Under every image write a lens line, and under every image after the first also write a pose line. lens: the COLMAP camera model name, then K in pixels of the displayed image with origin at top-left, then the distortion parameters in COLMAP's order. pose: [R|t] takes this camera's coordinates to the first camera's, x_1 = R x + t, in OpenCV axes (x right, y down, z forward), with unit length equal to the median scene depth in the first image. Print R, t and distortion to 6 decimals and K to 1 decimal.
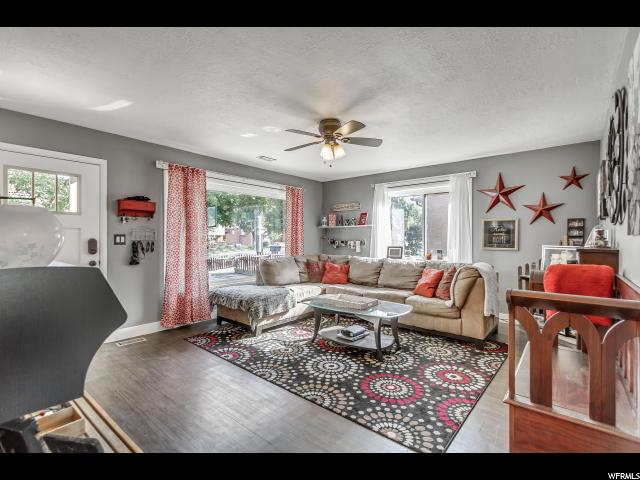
lens RADIAL K [[300.6, 0, 323.6], [0, 300.6, 240.7], [0, 0, 1]] dist [0.003279, -0.001549]
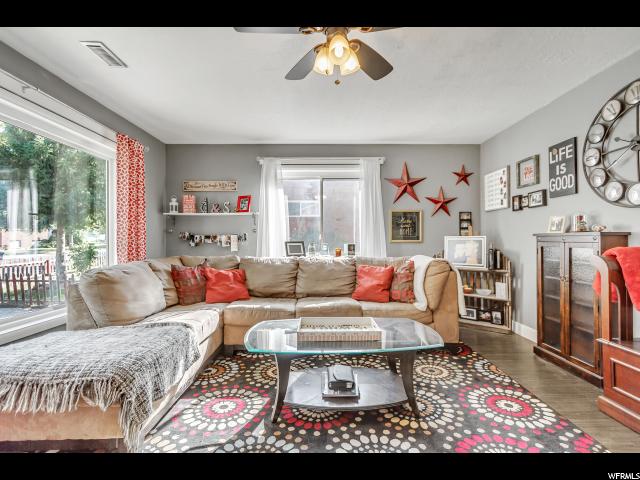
lens RADIAL K [[300.6, 0, 321.7], [0, 300.6, 237.1], [0, 0, 1]] dist [0.003279, -0.001549]
pose [[0.762762, -0.002615, 0.646674, -0.276565], [0.013521, 0.999838, -0.011904, 0.024746], [-0.646538, 0.017824, 0.762673, 0.494963]]
